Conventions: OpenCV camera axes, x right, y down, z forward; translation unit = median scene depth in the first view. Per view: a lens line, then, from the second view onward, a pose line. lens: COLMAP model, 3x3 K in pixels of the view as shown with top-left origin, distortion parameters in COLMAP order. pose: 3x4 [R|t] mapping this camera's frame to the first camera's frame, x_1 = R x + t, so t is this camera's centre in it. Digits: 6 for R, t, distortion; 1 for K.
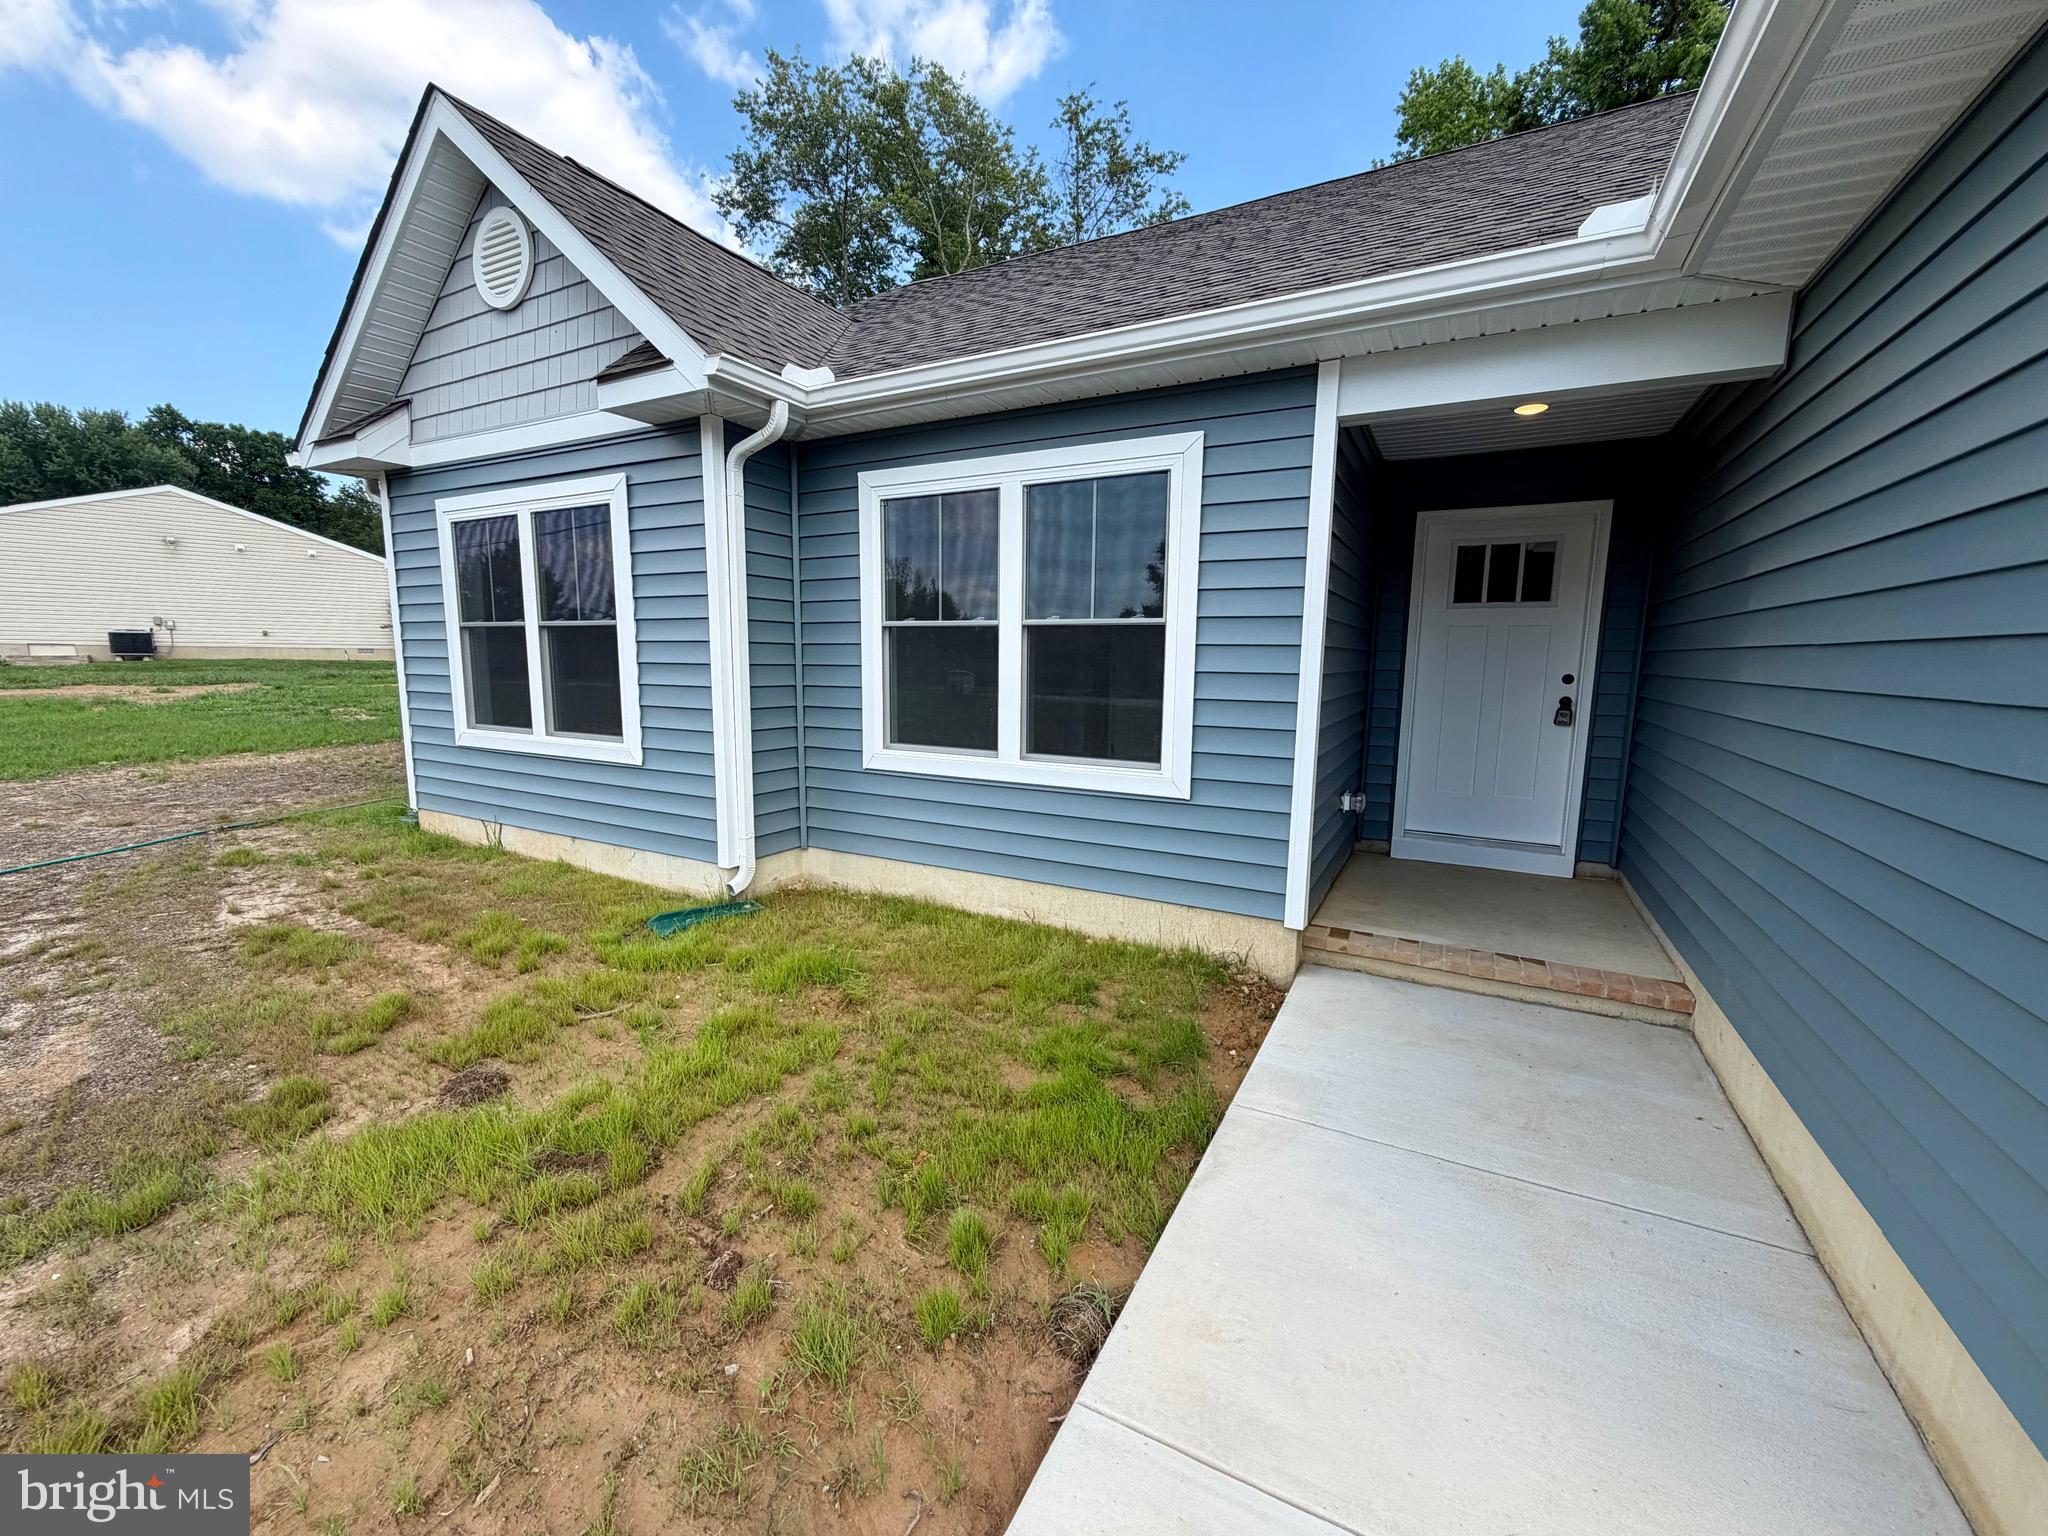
lens RADIAL K [[818.8, 0, 1020.5], [0, 818.8, 769.0], [0, 0, 1]] dist [0.000207, 0.000522]
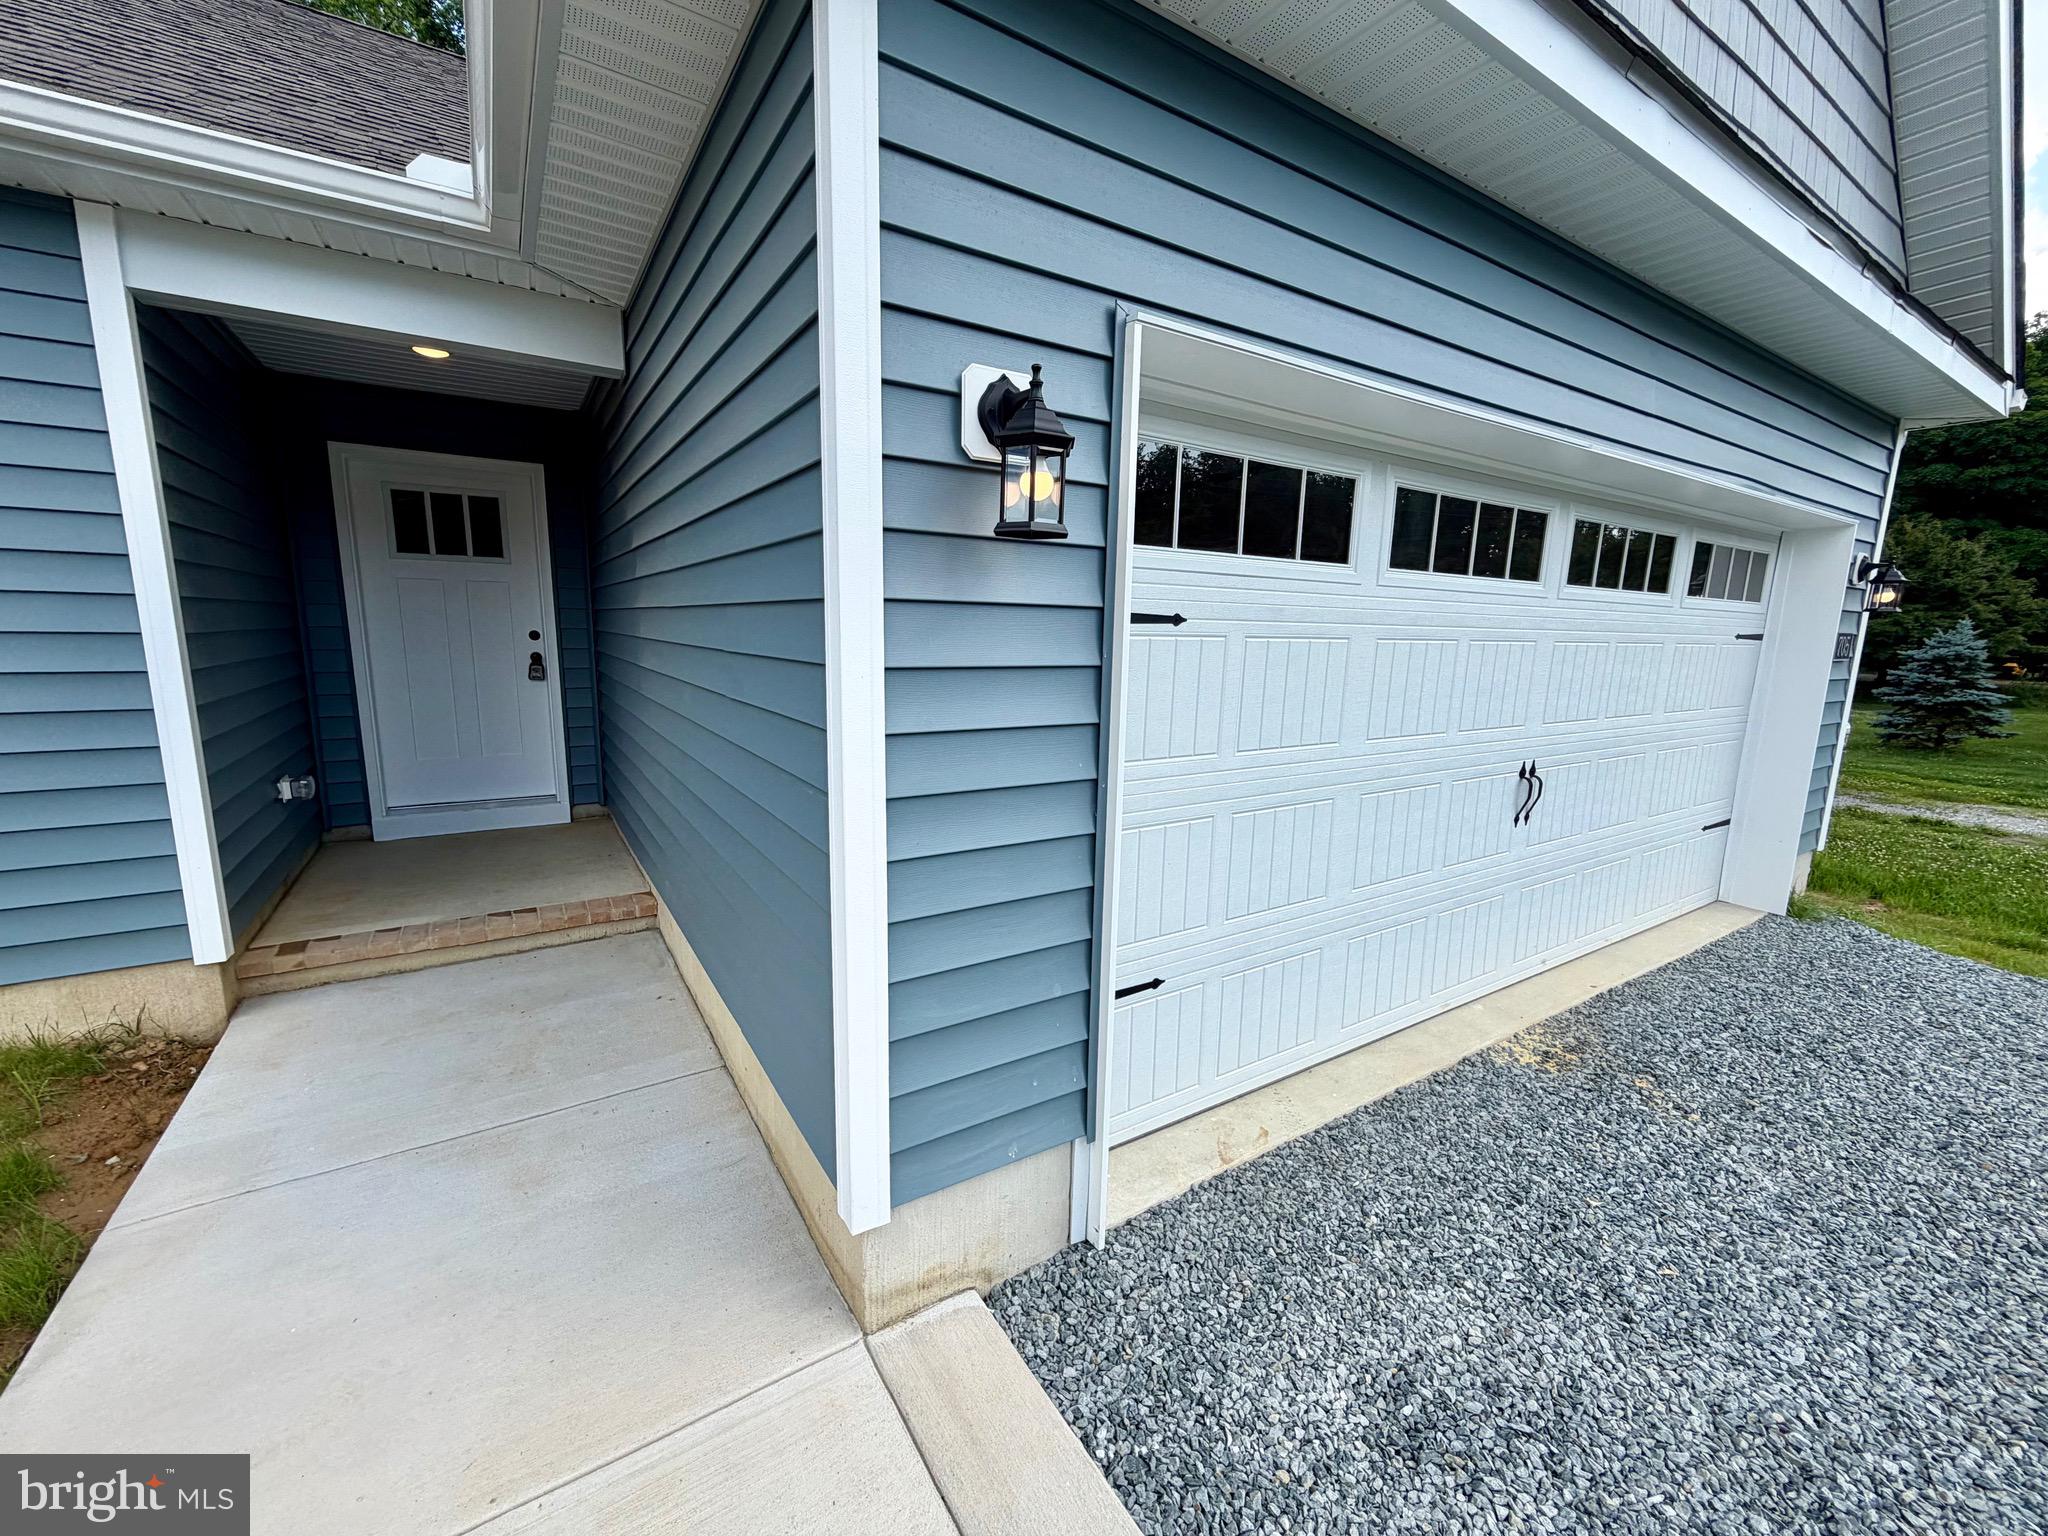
lens RADIAL K [[818.8, 0, 1019.1], [0, 818.8, 767.7], [0, 0, 1]] dist [0.000207, 0.000522]
pose [[0.487322, -0.151435, 0.859991, 0.066066], [0.107244, 0.987771, 0.113165, 0.005954], [-0.866612, 0.037081, 0.497603, -0.056980]]
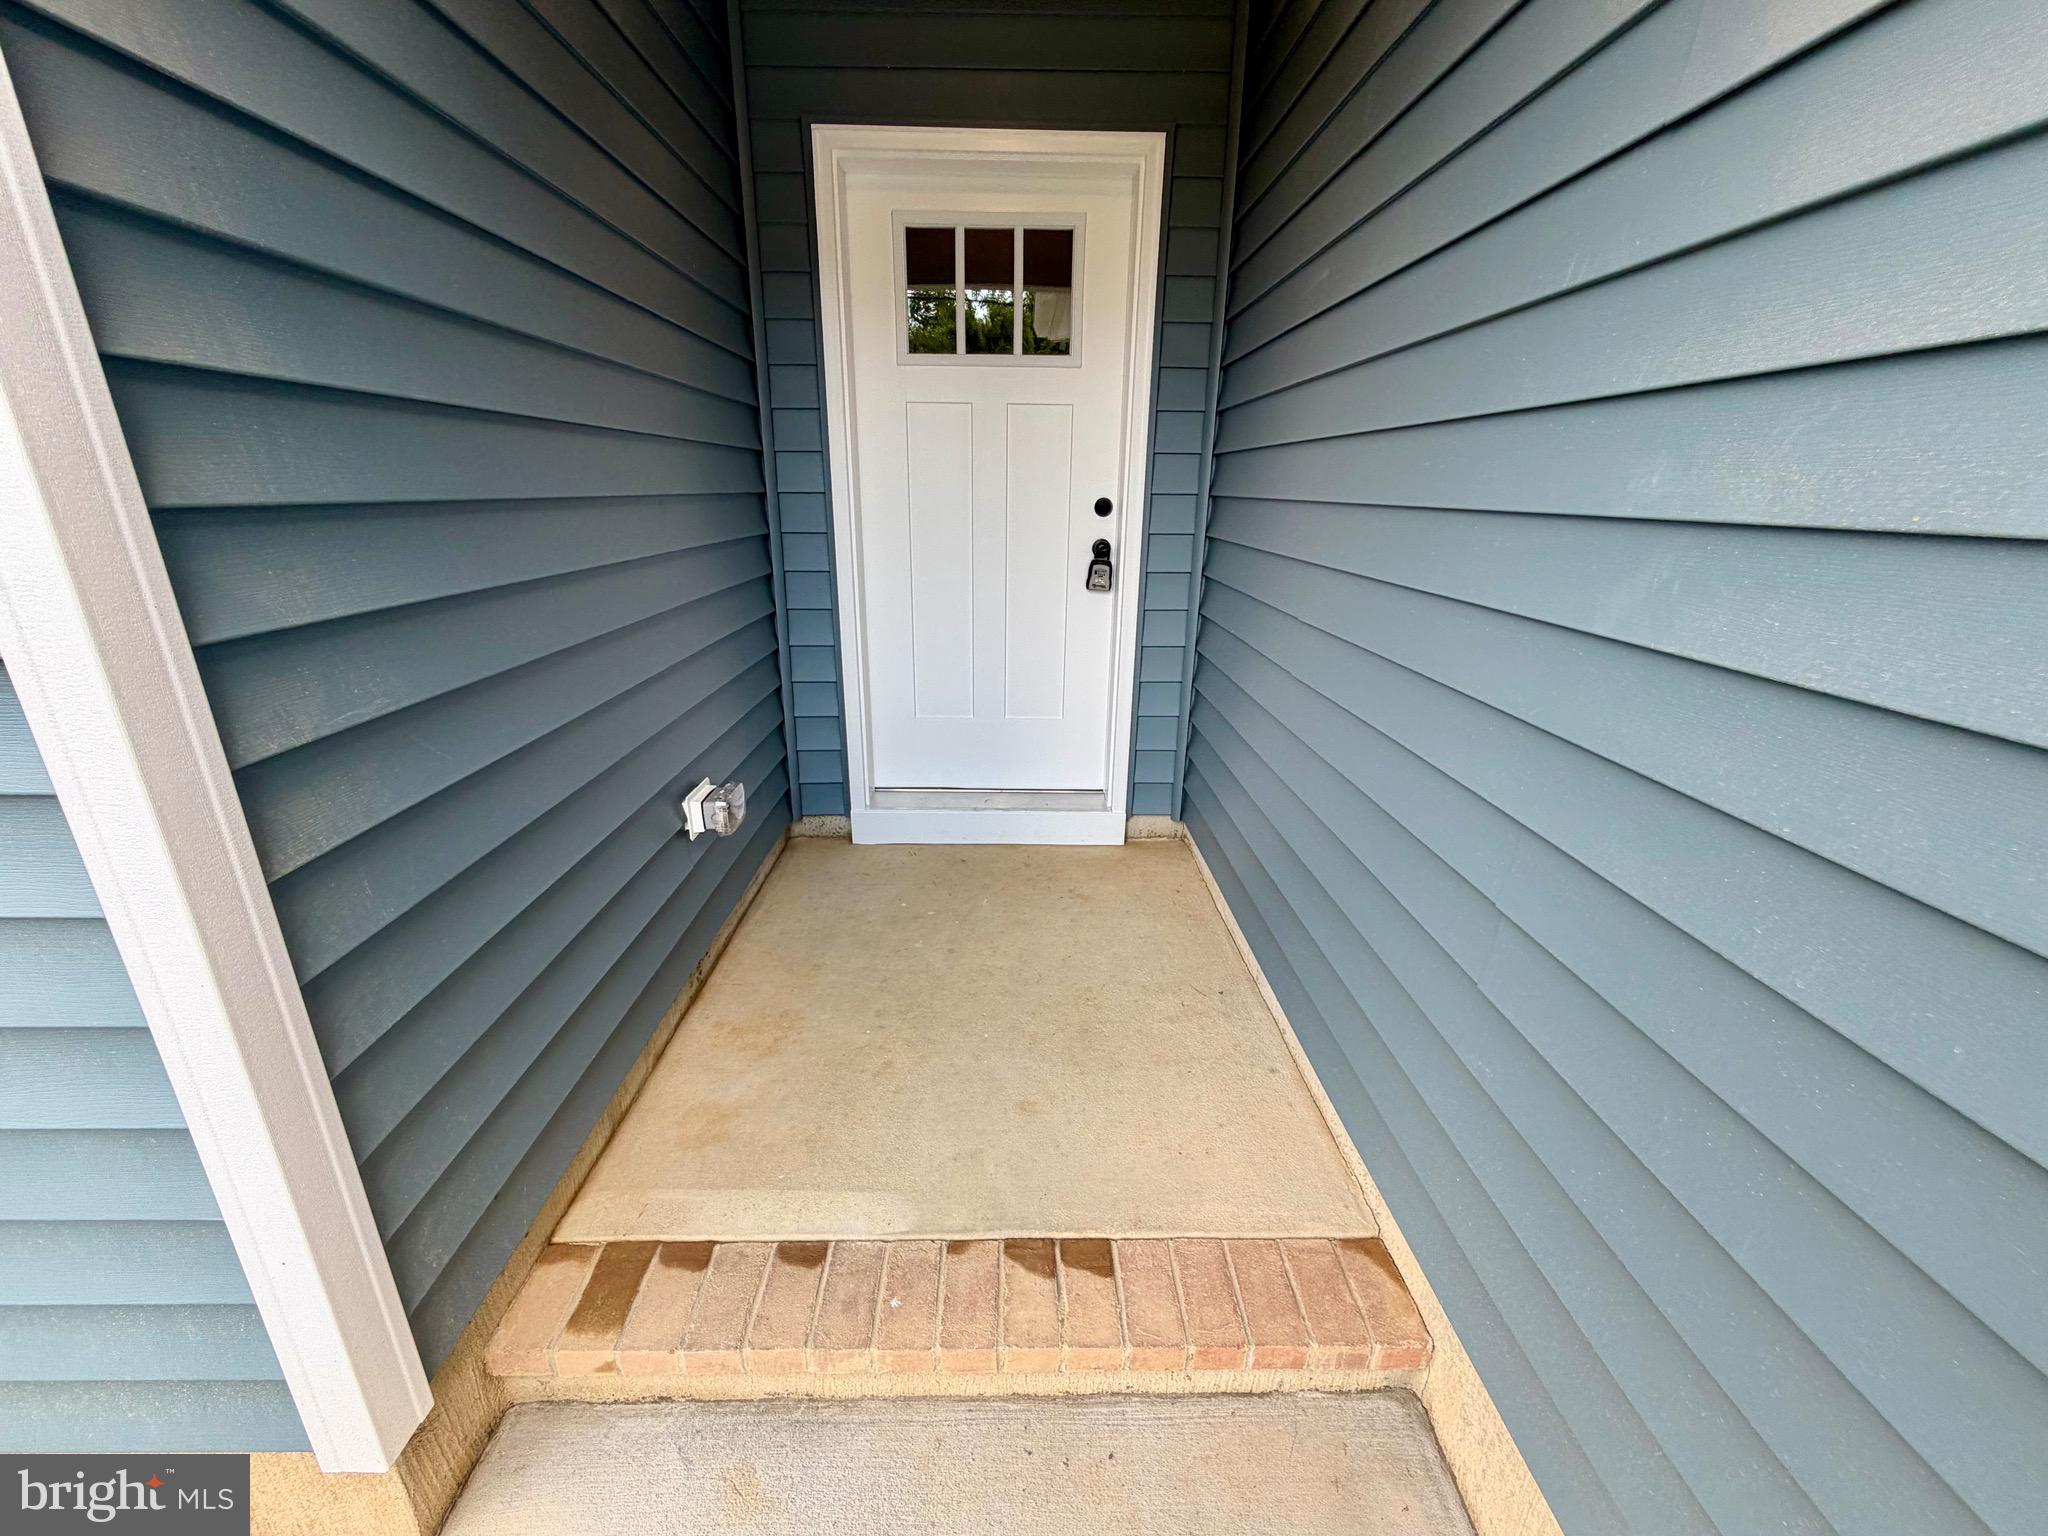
lens RADIAL K [[818.8, 0, 1021.7], [0, 818.8, 780.9], [0, 0, 1]] dist [0.000207, 0.000522]
pose [[0.869690, -0.167321, 0.464375, 0.432019], [0.066022, 0.971772, 0.226496, -0.076655], [-0.489164, -0.166323, 0.856187, 0.680327]]
